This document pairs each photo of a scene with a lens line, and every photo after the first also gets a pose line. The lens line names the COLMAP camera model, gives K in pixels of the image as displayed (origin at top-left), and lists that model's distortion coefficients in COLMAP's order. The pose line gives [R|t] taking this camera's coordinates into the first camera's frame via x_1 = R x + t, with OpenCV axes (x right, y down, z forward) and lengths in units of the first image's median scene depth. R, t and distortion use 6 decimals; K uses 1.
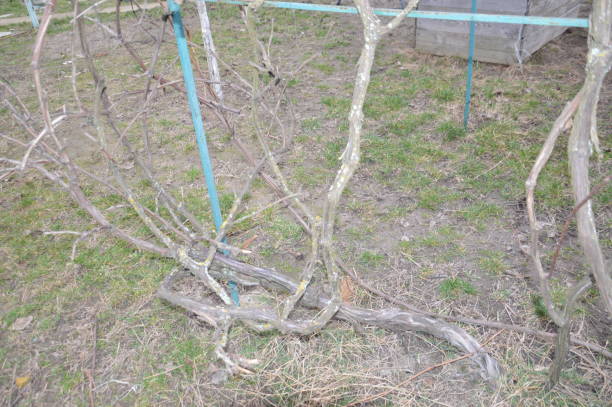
lens RADIAL K [[500.4, 0, 306.0], [0, 500.4, 203.5], [0, 0, 1]] dist [-0.000458, -0.004703]
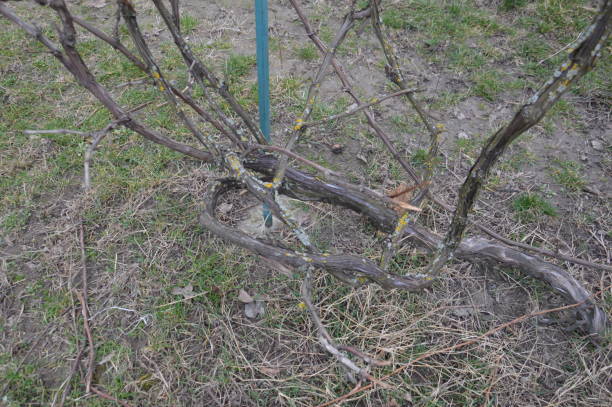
lens RADIAL K [[500.4, 0, 306.0], [0, 500.4, 203.5], [0, 0, 1]] dist [-0.000458, -0.004703]
pose [[0.992424, 0.061187, 0.106543, -0.164668], [-0.088440, 0.957716, 0.273784, -0.029380], [-0.085286, -0.281132, 0.955872, 0.255125]]
